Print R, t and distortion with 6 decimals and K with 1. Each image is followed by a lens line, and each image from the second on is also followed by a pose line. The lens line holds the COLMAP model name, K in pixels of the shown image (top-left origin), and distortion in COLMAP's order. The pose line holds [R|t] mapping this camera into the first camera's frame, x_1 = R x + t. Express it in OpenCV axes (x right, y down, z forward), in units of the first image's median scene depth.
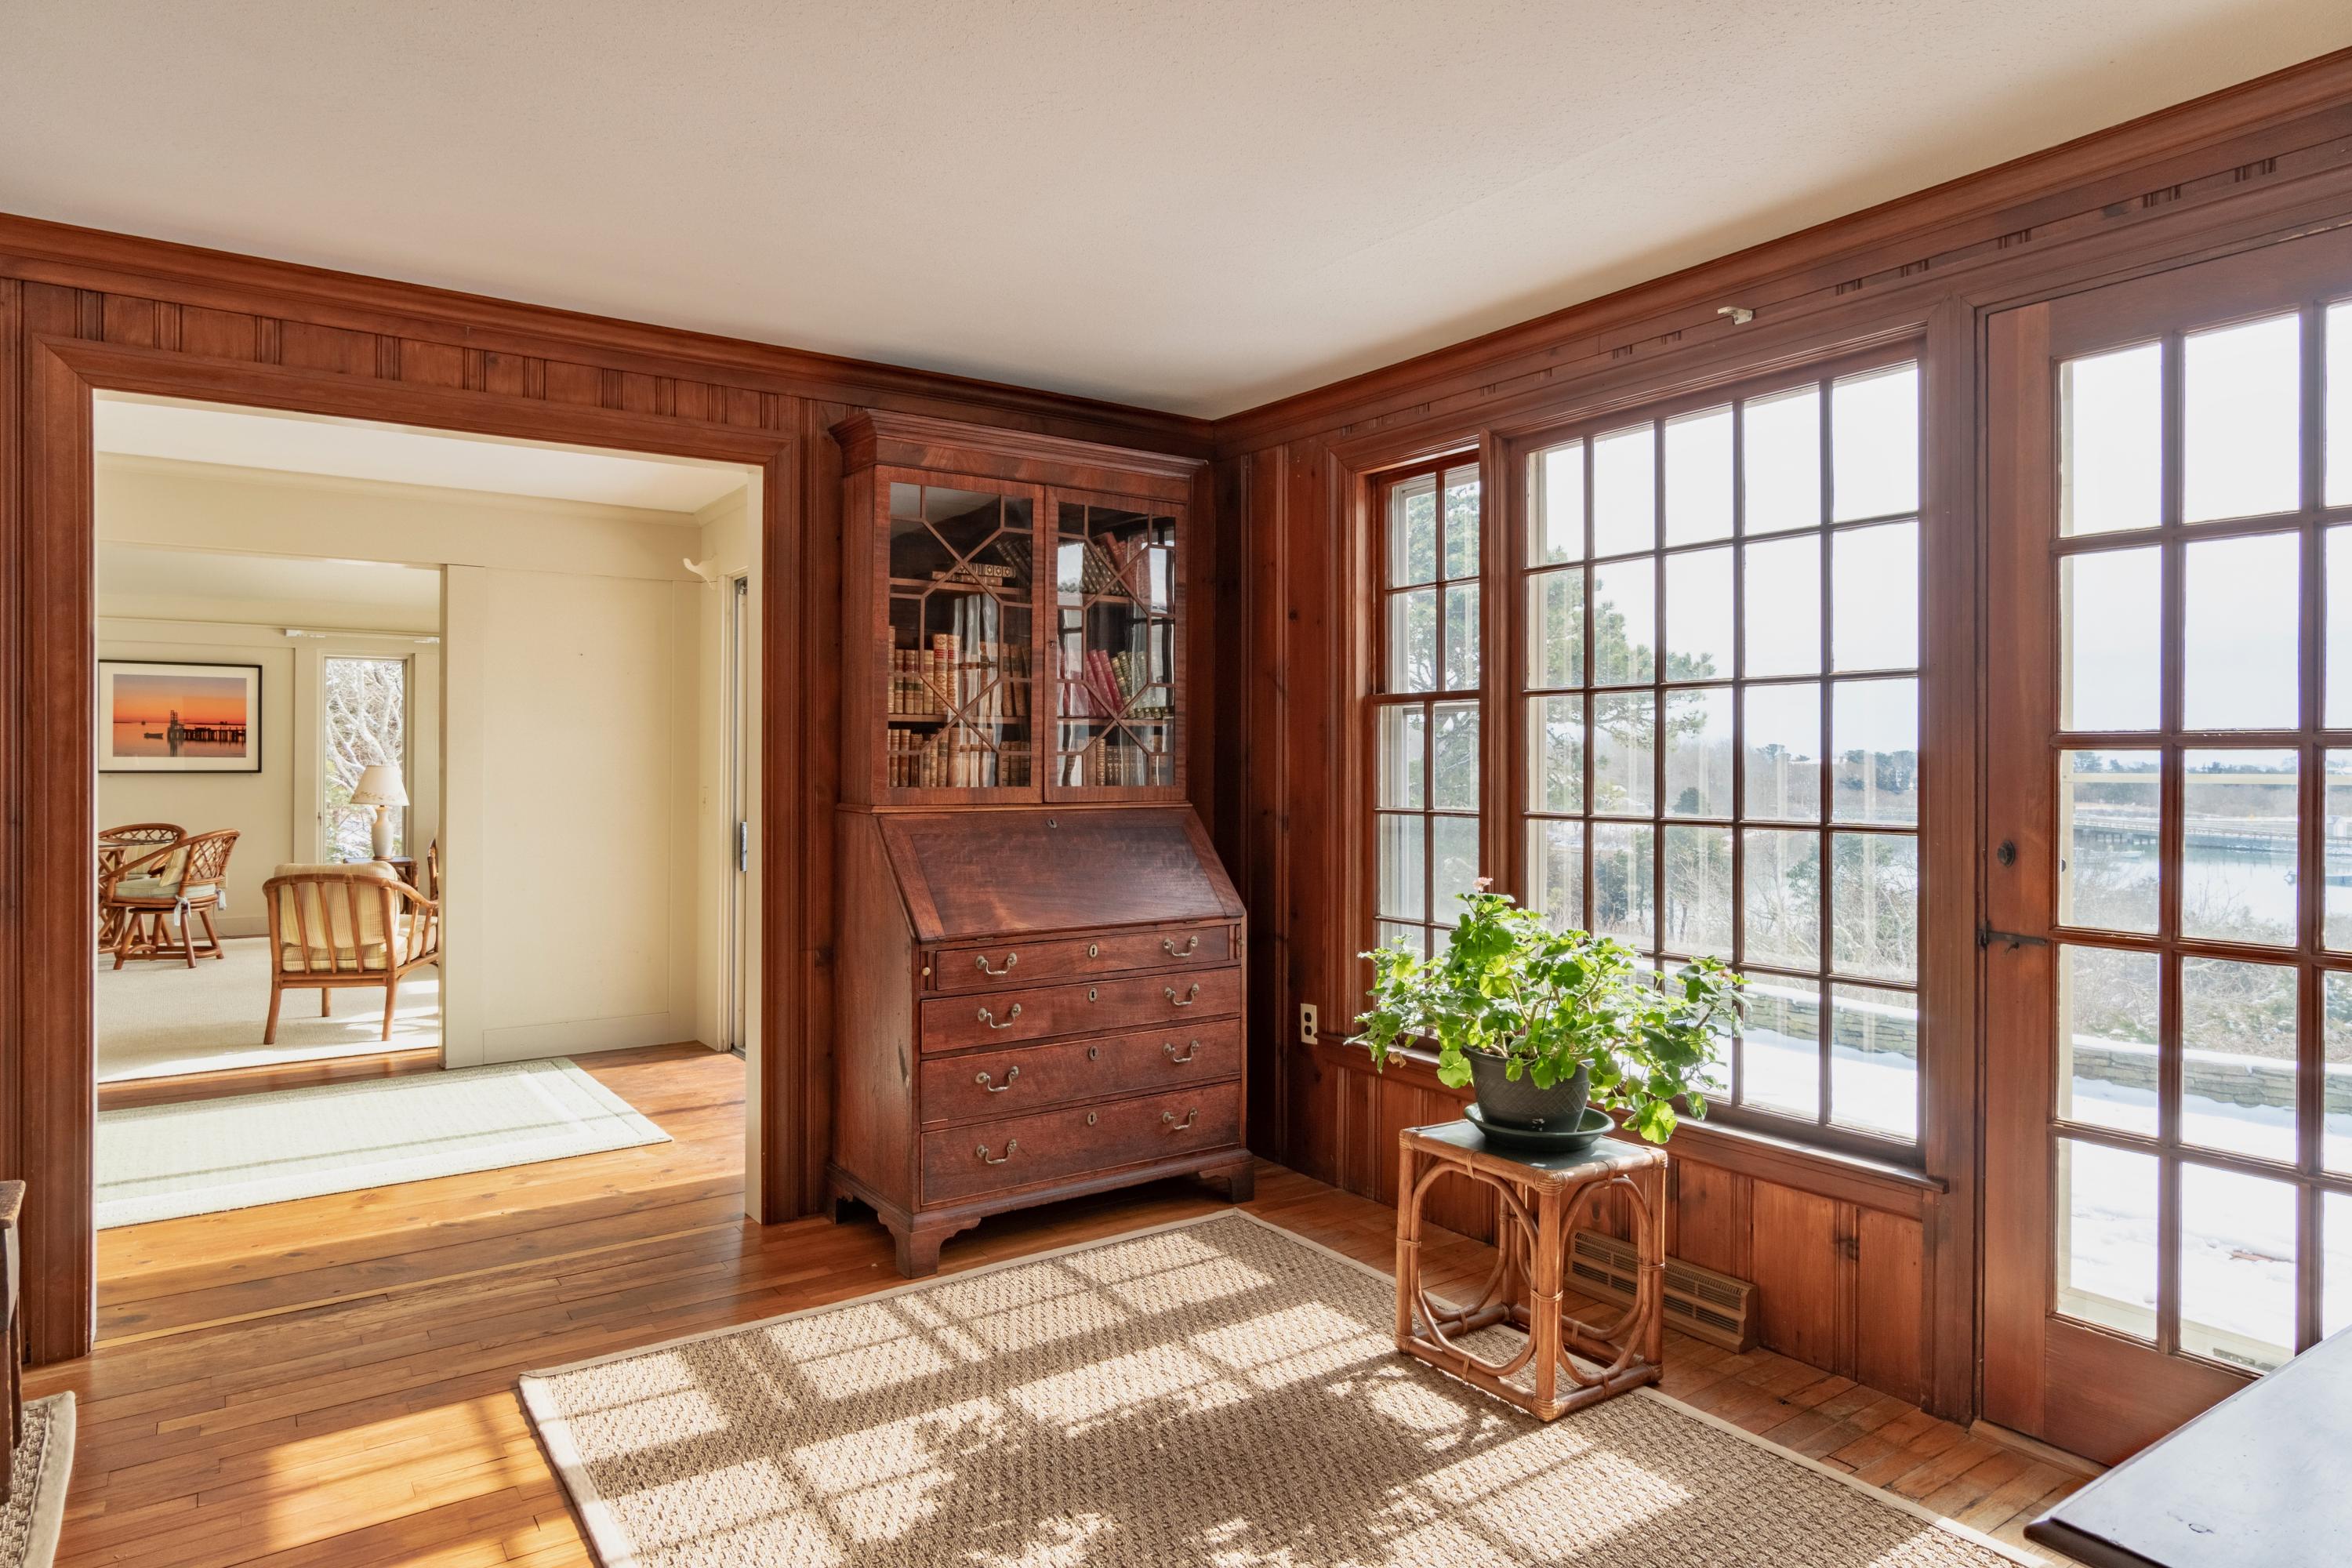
lens RADIAL K [[1400.1, 0, 1179.8], [0, 1400.1, 770.5], [0, 0, 1]] dist [-0.017376, 0.000416]
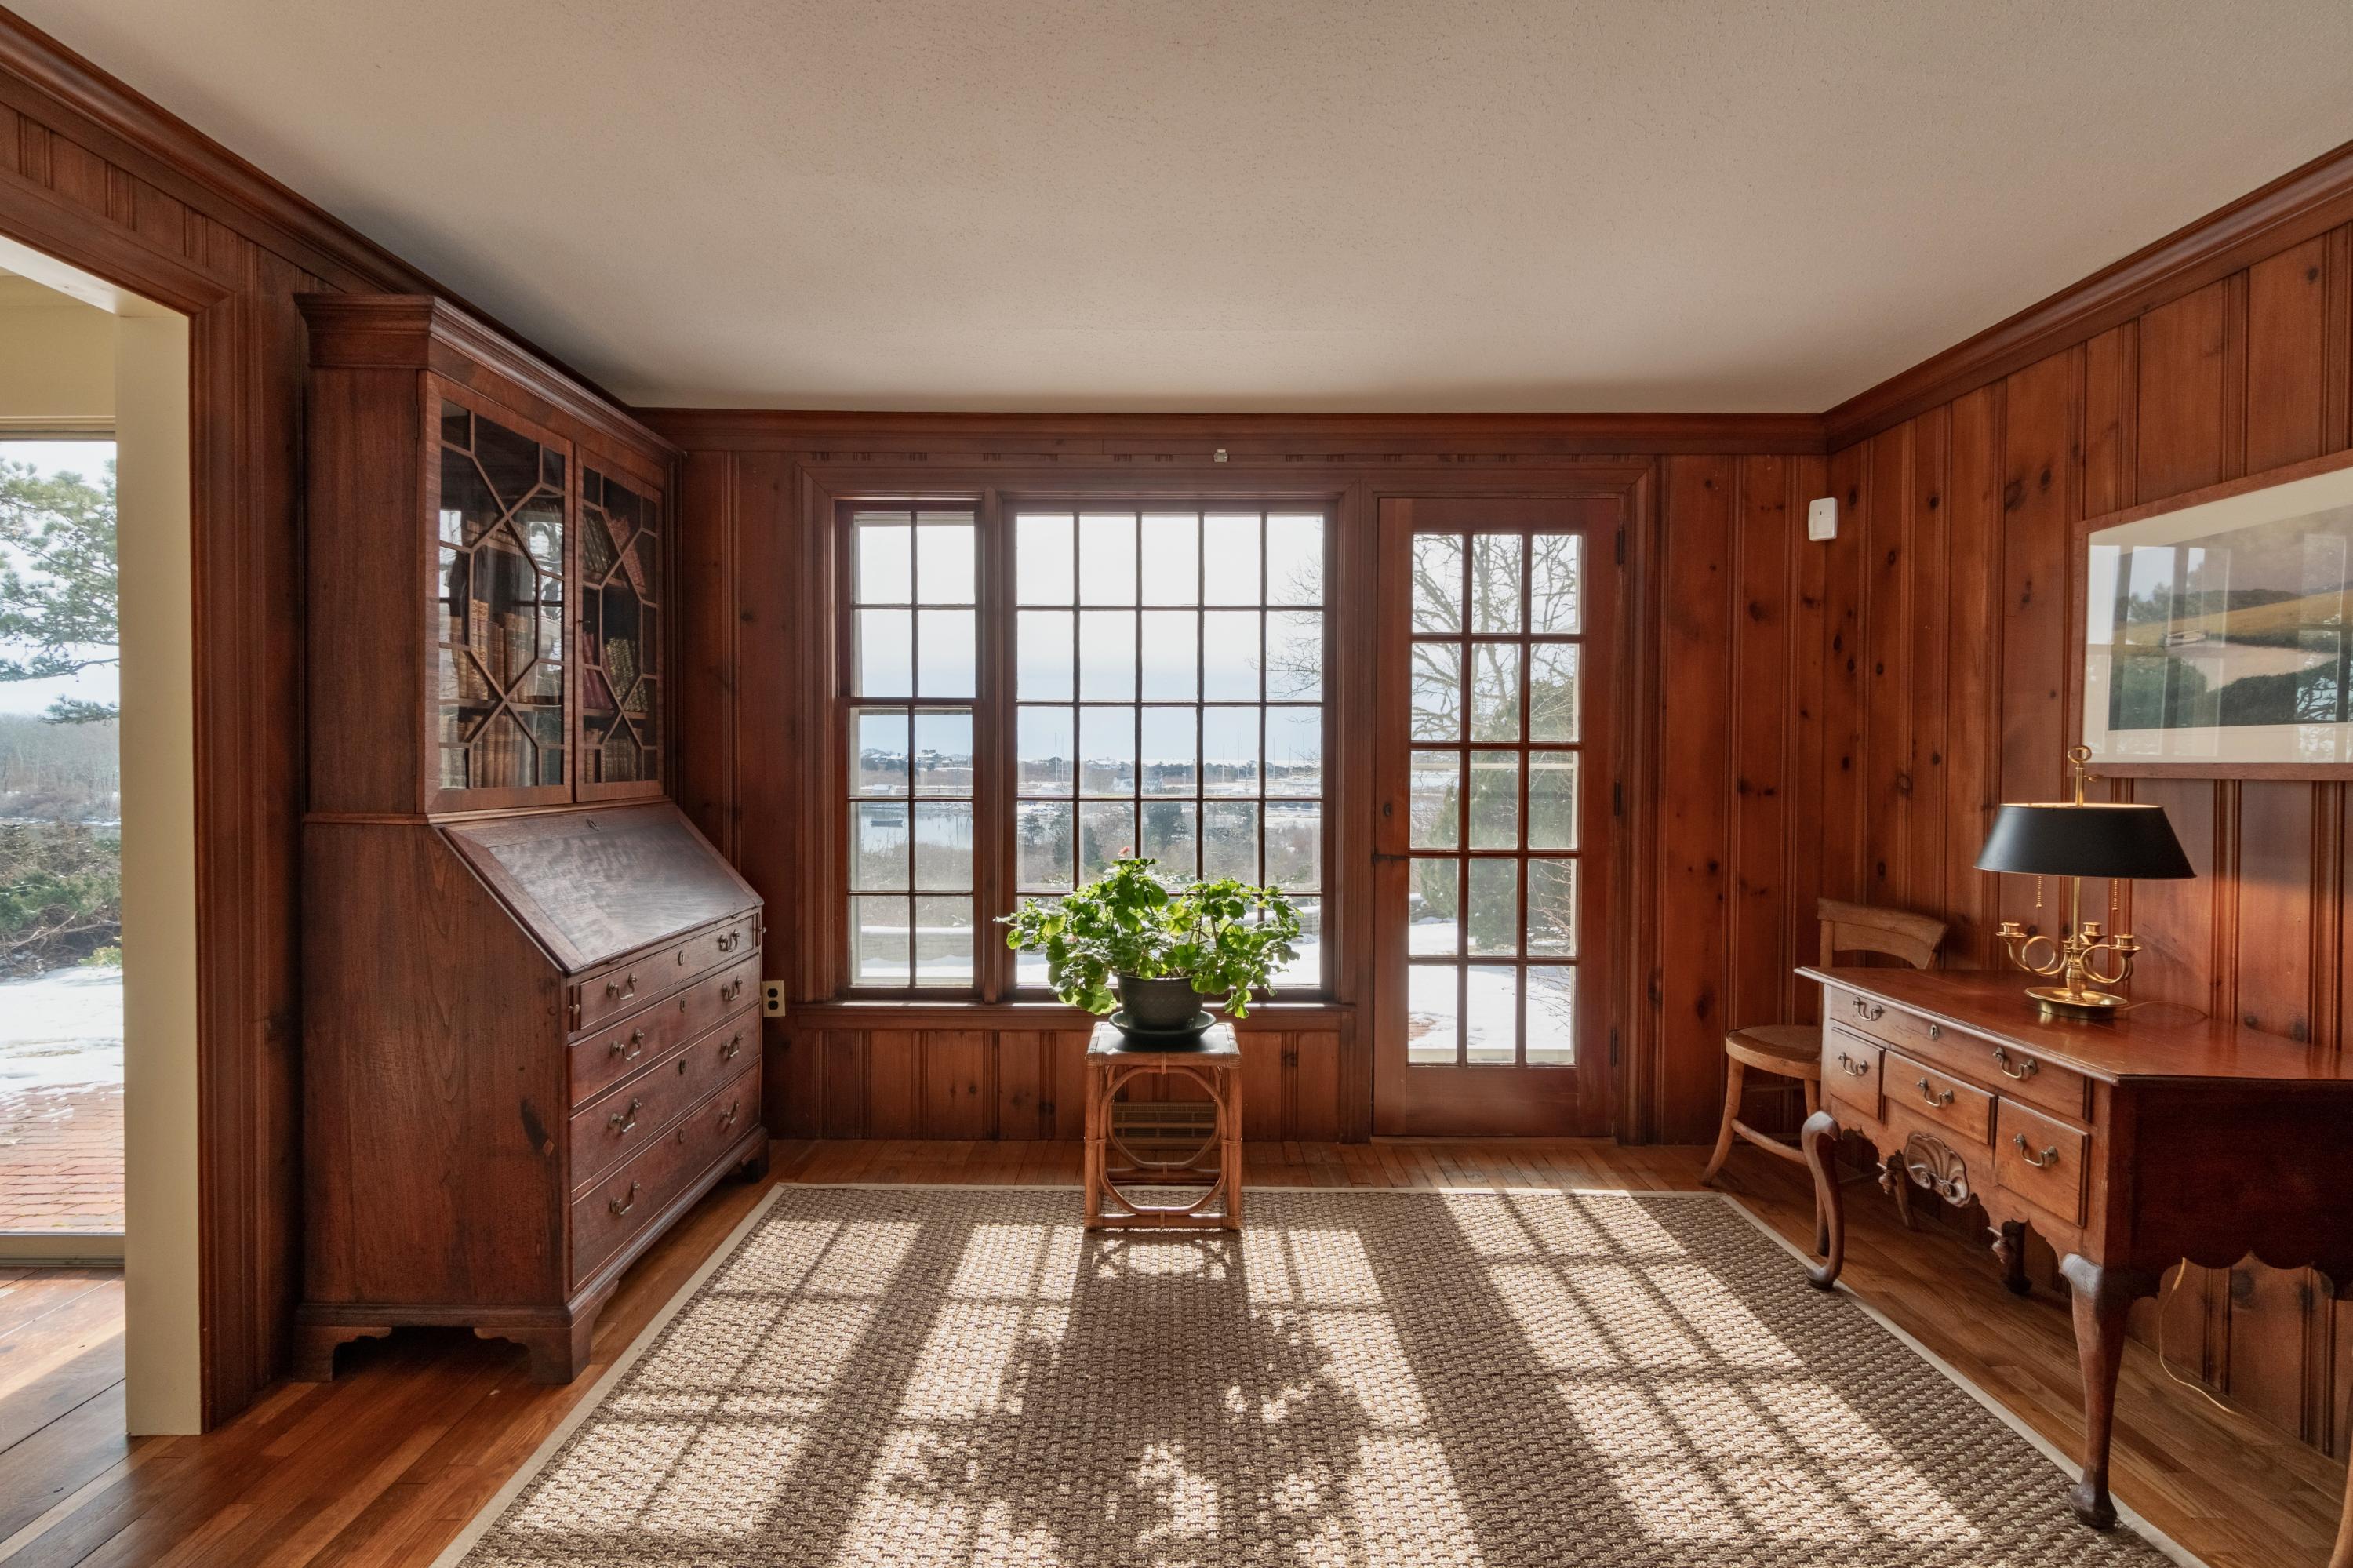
lens RADIAL K [[1050.2, 0, 1170.5], [0, 1050.2, 774.6], [0, 0, 1]] dist [-0.001641, -0.000230]
pose [[0.570190, -0.015875, 0.821360, -0.550841], [0.003035, 0.999847, 0.017217, -0.006526], [-0.821507, -0.007324, 0.570151, 0.399947]]
